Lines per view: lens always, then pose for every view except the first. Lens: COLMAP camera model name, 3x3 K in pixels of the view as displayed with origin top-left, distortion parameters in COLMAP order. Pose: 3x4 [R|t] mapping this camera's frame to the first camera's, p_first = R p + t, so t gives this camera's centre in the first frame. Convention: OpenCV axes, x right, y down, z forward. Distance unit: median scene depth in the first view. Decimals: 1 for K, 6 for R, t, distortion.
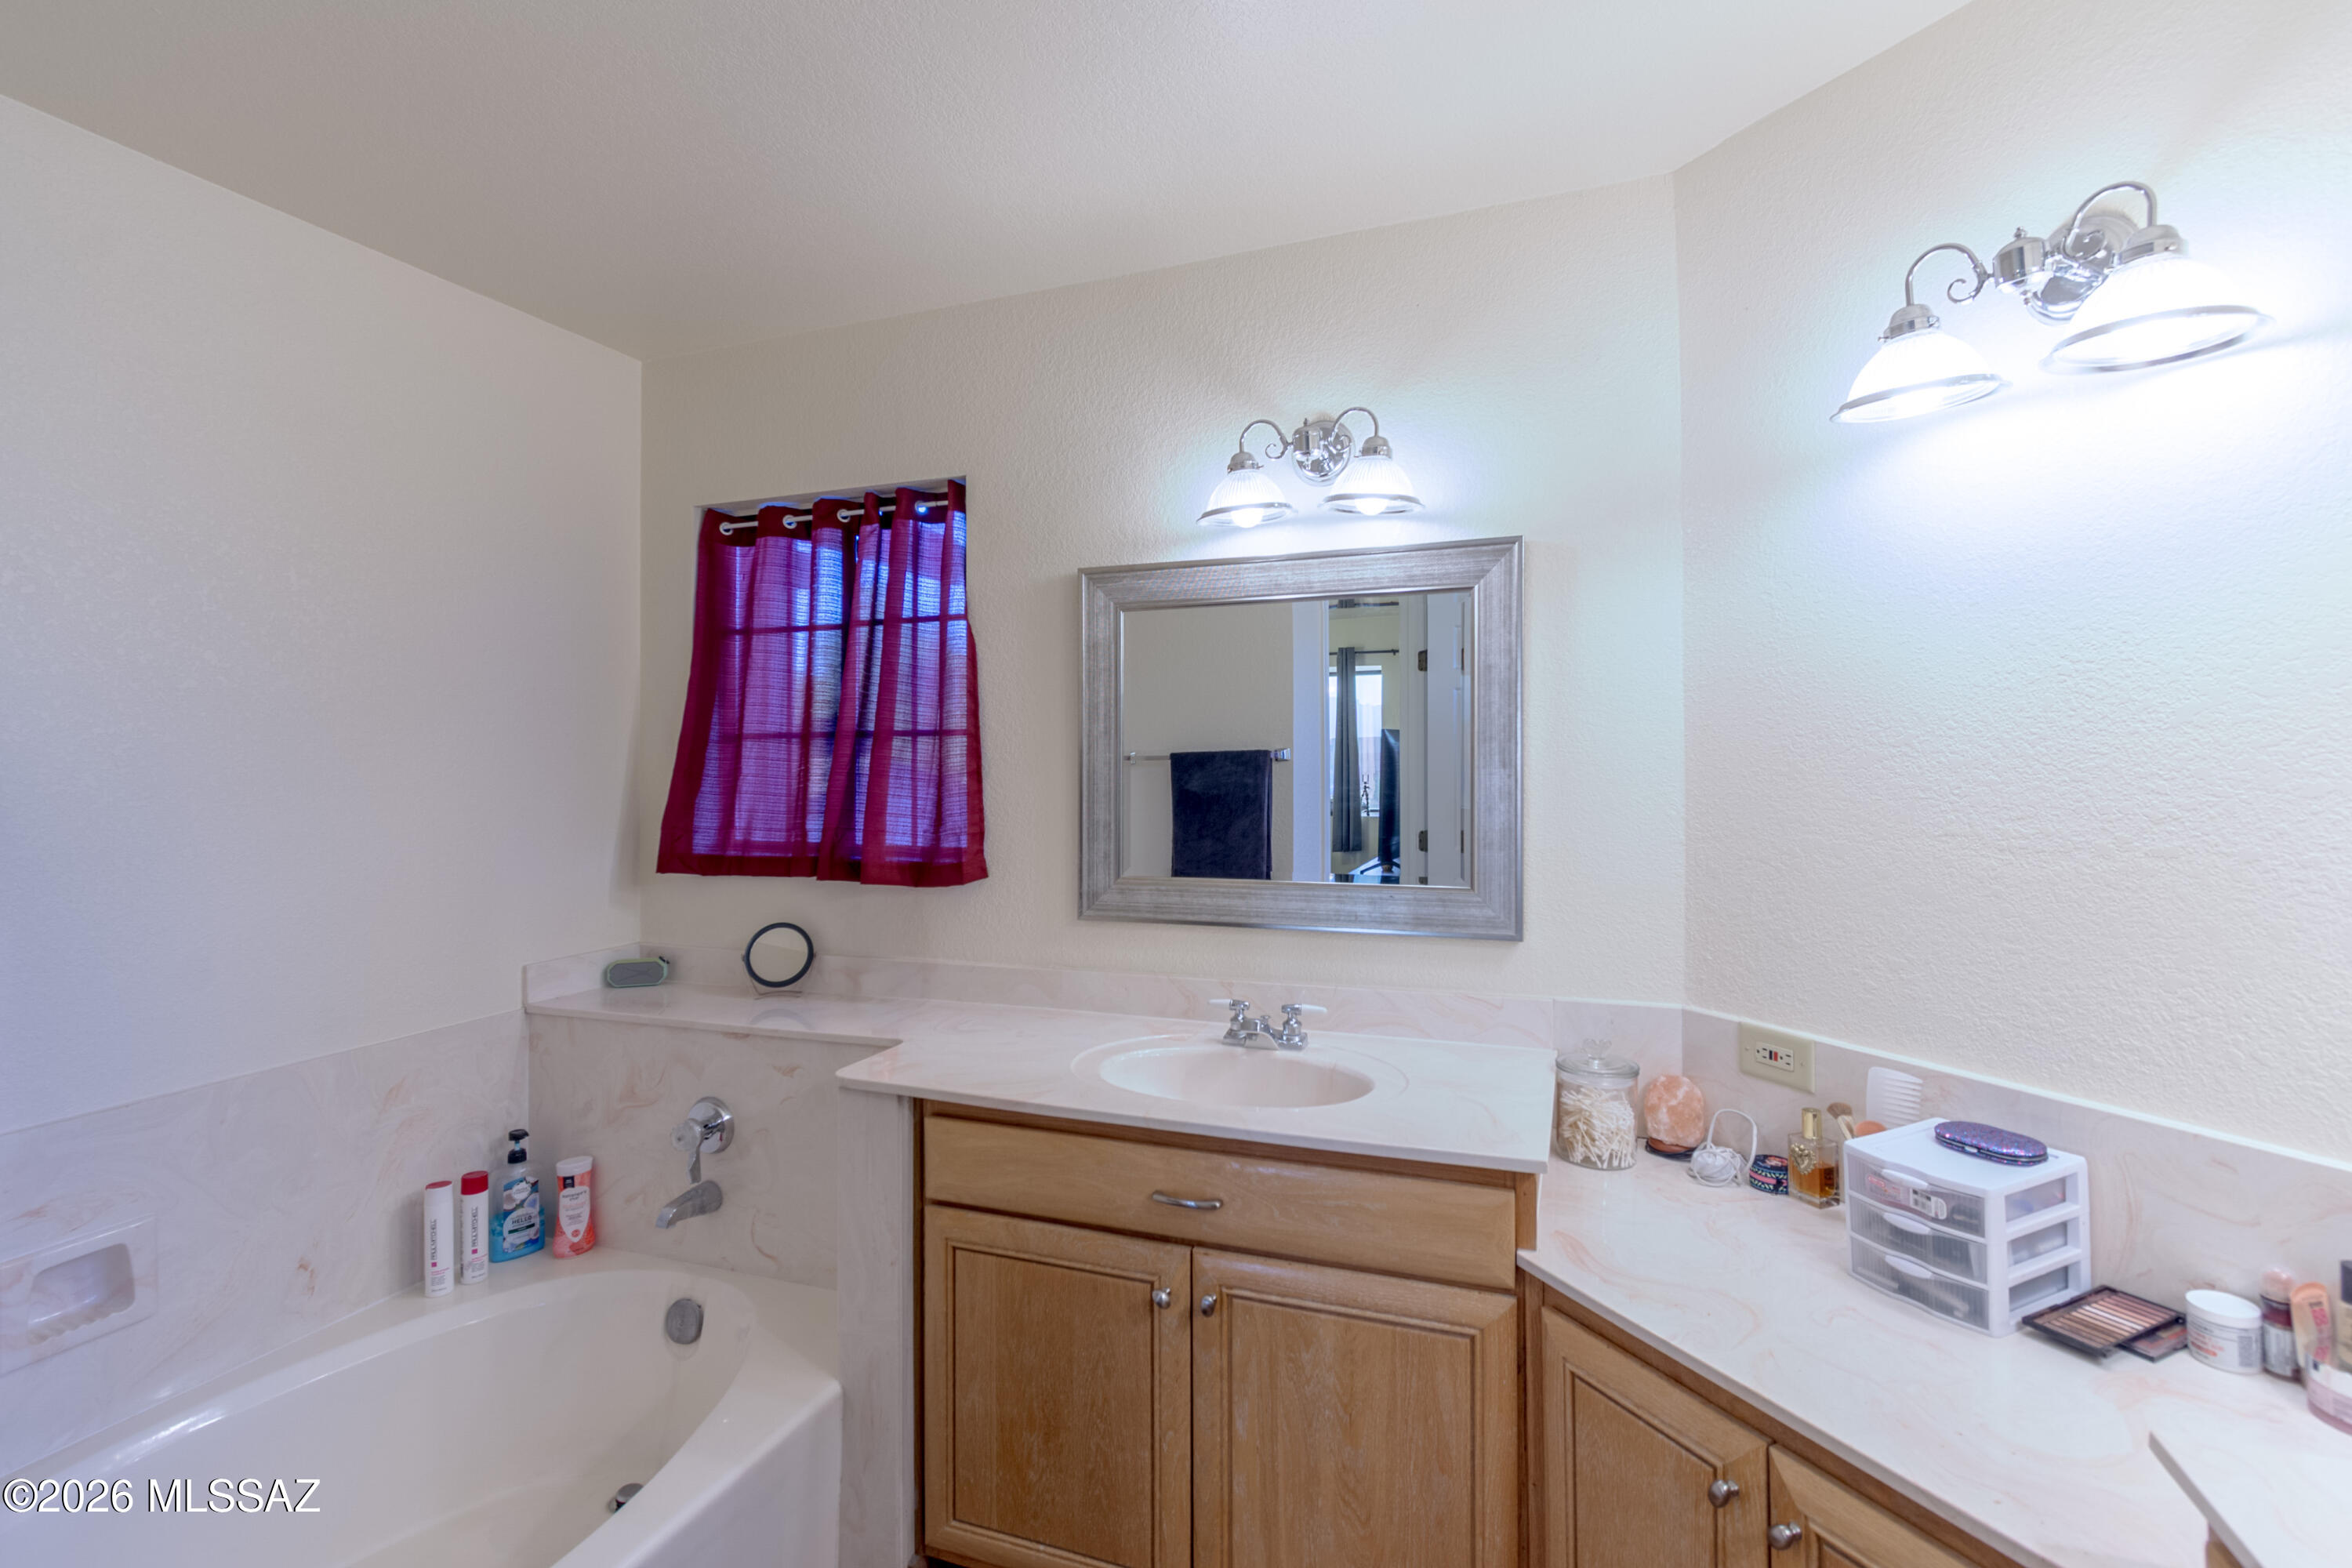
lens RADIAL K [[1084.5, 0, 1218.9], [0, 1084.5, 738.6], [0, 0, 1]] dist [0.003631, -0.002091]
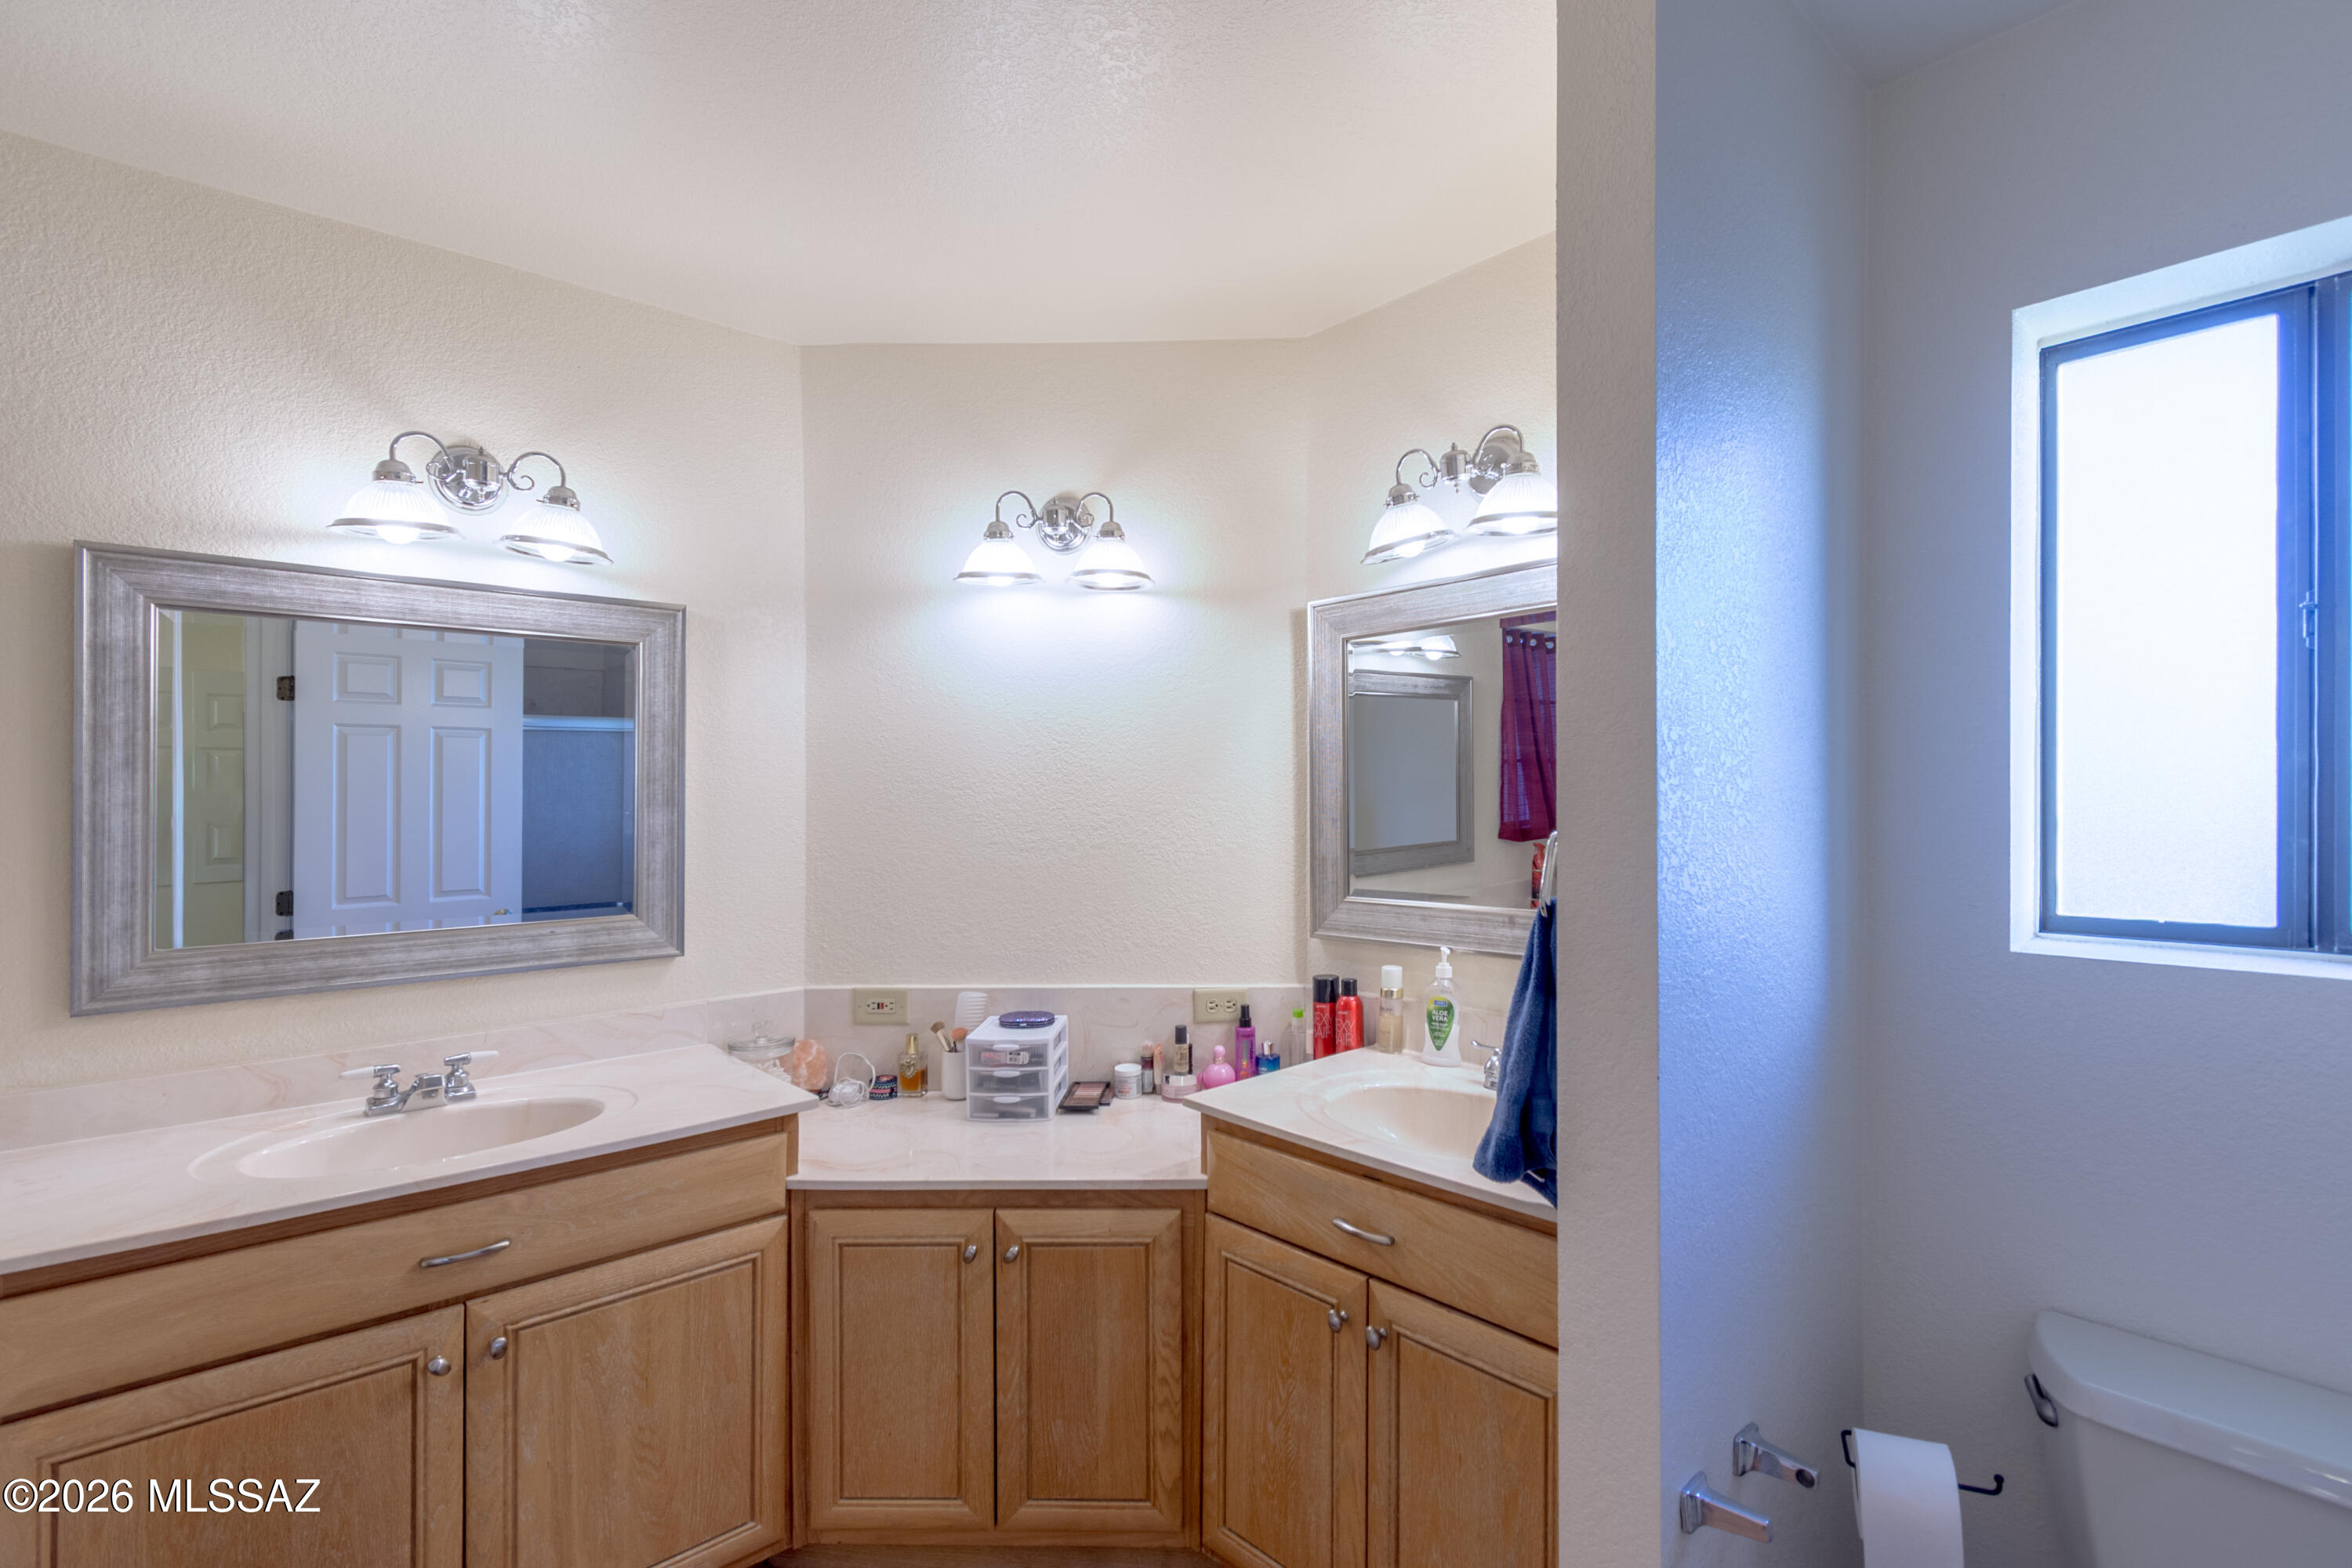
lens RADIAL K [[1084.5, 0, 1185.7], [0, 1084.5, 787.2], [0, 0, 1]] dist [0.003631, -0.002091]
pose [[0.458795, 0.011458, 0.888468, -0.602419], [-0.009878, 0.999921, -0.007794, 0.012781], [-0.888487, -0.005201, 0.458872, -0.008318]]
